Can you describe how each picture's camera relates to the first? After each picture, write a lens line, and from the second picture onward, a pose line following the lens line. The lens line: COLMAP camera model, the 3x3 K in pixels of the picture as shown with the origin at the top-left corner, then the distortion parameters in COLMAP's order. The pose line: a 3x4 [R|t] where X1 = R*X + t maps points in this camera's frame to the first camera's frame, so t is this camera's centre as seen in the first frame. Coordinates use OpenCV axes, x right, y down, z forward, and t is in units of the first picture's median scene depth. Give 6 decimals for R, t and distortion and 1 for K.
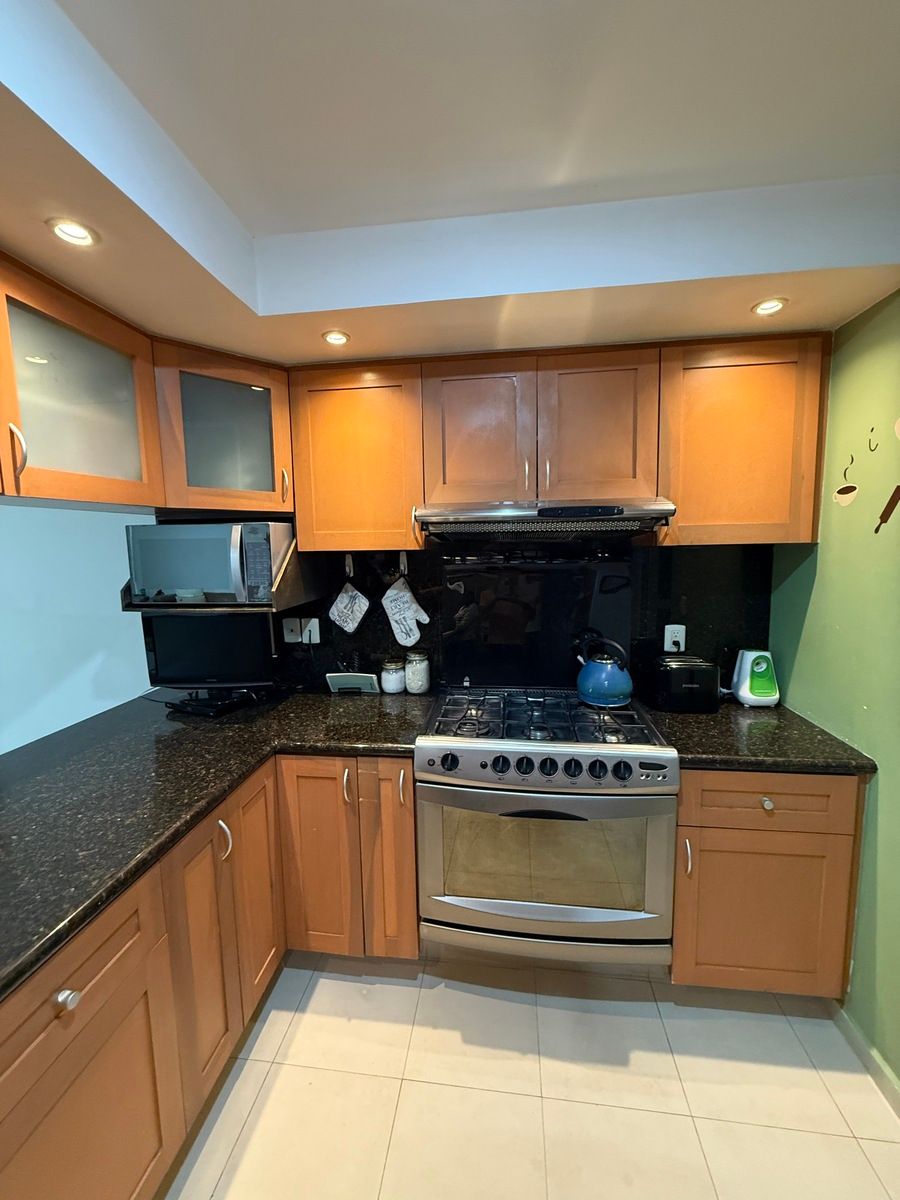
lens RADIAL K [[473.2, 0, 448.7], [0, 473.2, 594.9], [0, 0, 1]] dist [-0.002743, 0.000253]
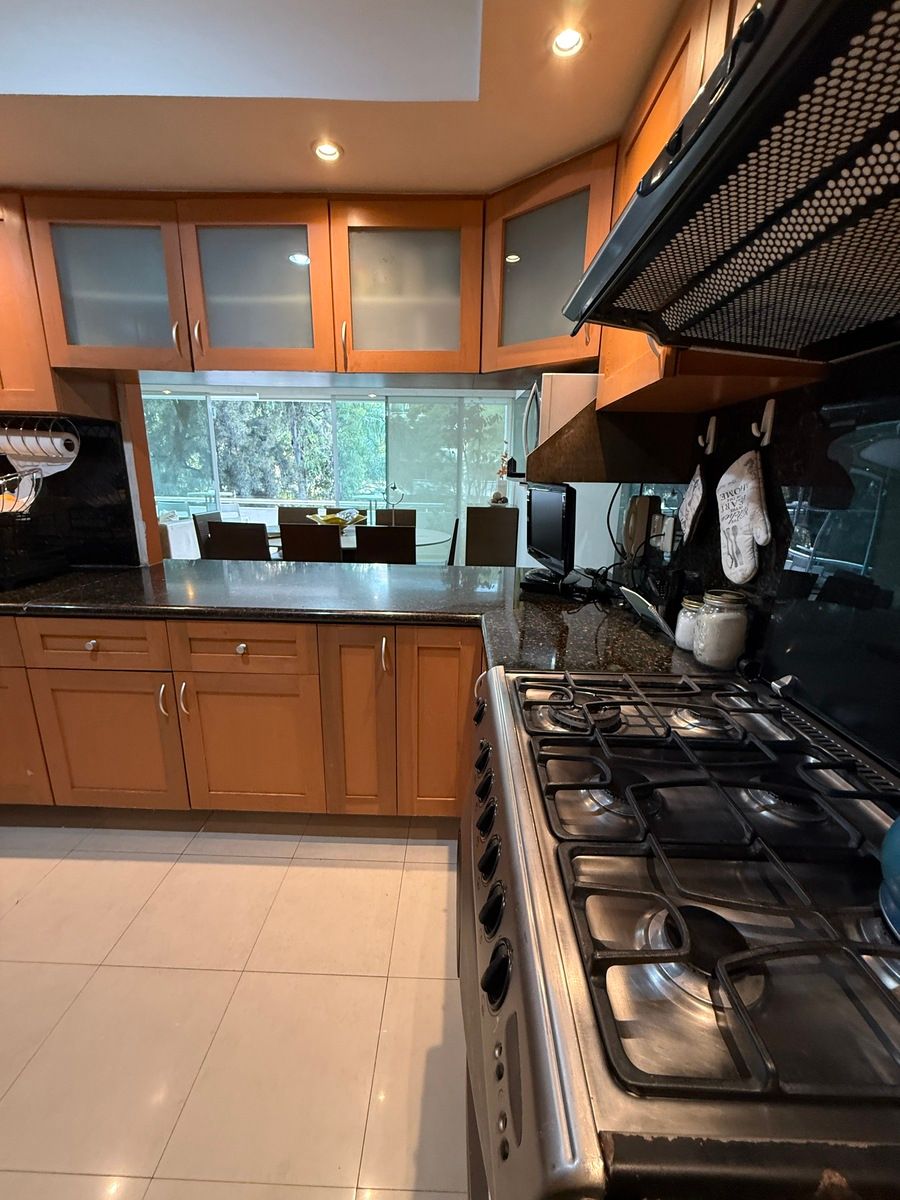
lens RADIAL K [[473.2, 0, 452.5], [0, 473.2, 594.4], [0, 0, 1]] dist [-0.002743, 0.000253]
pose [[0.110881, 0.263170, -0.958356, 0.547597], [-0.133251, 0.959532, 0.248076, 0.040251], [0.984860, 0.100194, 0.141462, 0.815042]]
